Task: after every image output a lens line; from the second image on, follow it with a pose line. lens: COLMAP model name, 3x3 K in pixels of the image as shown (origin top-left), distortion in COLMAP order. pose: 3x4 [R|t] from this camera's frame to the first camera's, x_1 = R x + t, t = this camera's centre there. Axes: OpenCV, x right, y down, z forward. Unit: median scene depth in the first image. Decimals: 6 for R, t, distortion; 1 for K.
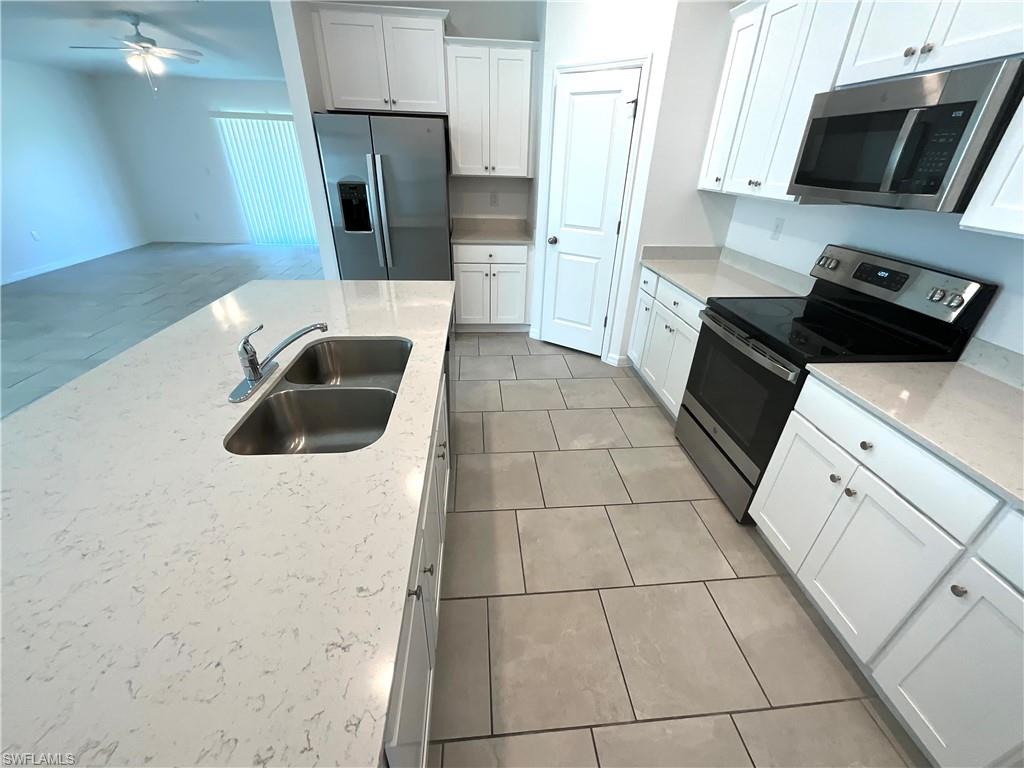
lens RADIAL K [[411.4, 0, 514.2], [0, 411.4, 386.3], [0, 0, 1]] dist [0.000345, 0.000063]
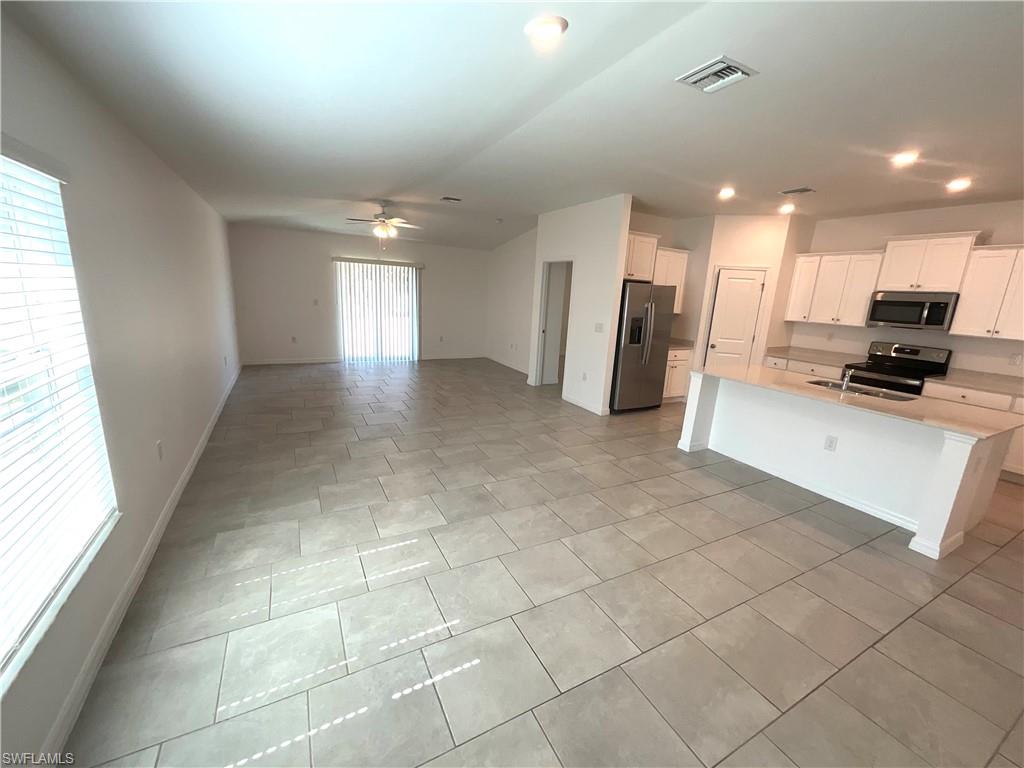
lens RADIAL K [[411.4, 0, 514.2], [0, 411.4, 386.3], [0, 0, 1]] dist [0.000345, 0.000063]
pose [[0.918813, -0.066993, 0.388967, -1.927731], [0.166519, 0.959285, -0.228129, 0.112670], [-0.357847, 0.274378, 0.892559, -0.347092]]
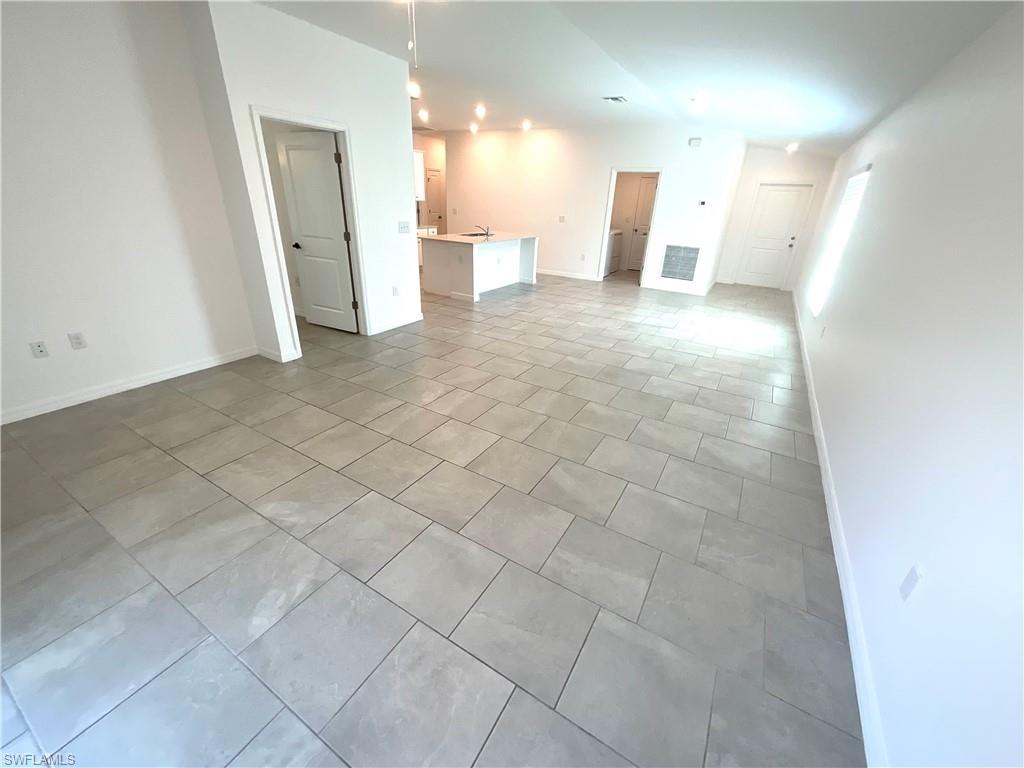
lens RADIAL K [[411.4, 0, 514.2], [0, 411.4, 386.3], [0, 0, 1]] dist [0.000345, 0.000063]
pose [[-0.804662, -0.308217, 0.507466, -2.270294], [0.229881, 0.626310, 0.744910, -1.456482], [-0.547425, 0.716057, -0.433114, 2.432857]]
